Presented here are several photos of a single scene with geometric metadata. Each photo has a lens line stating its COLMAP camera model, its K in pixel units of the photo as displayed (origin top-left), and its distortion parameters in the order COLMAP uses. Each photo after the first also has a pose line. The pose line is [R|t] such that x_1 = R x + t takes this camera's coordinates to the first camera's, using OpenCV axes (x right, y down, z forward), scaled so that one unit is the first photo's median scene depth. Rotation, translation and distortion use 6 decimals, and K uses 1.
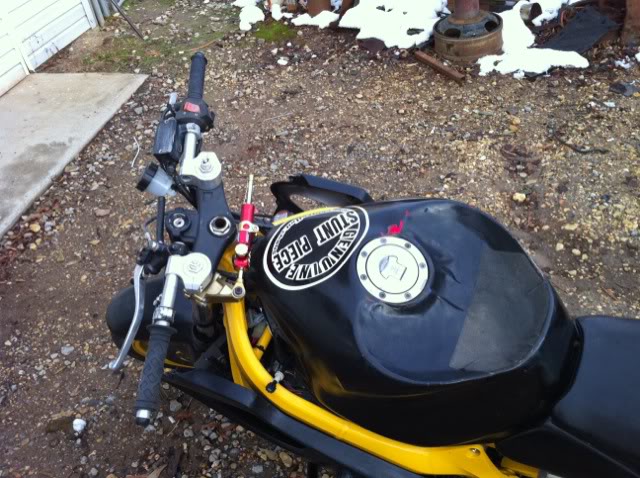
lens RADIAL K [[595.7, 0, 320.0], [0, 595.7, 239.0], [0, 0, 1]] dist [0.125806, -0.329439]
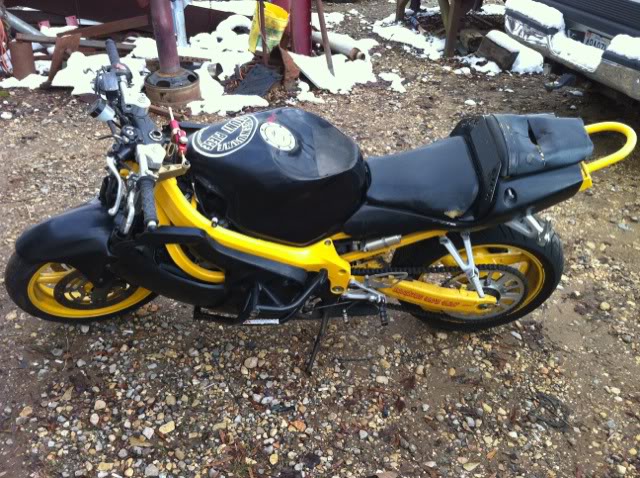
lens RADIAL K [[615.1, 0, 322.4], [0, 615.1, 233.0], [0, 0, 1]] dist [0.083339, -0.325080]
pose [[0.834806, -0.134196, 0.533938, -0.316800], [0.220768, 0.970045, -0.101364, 0.217549], [-0.504341, 0.202496, 0.839426, -0.235580]]
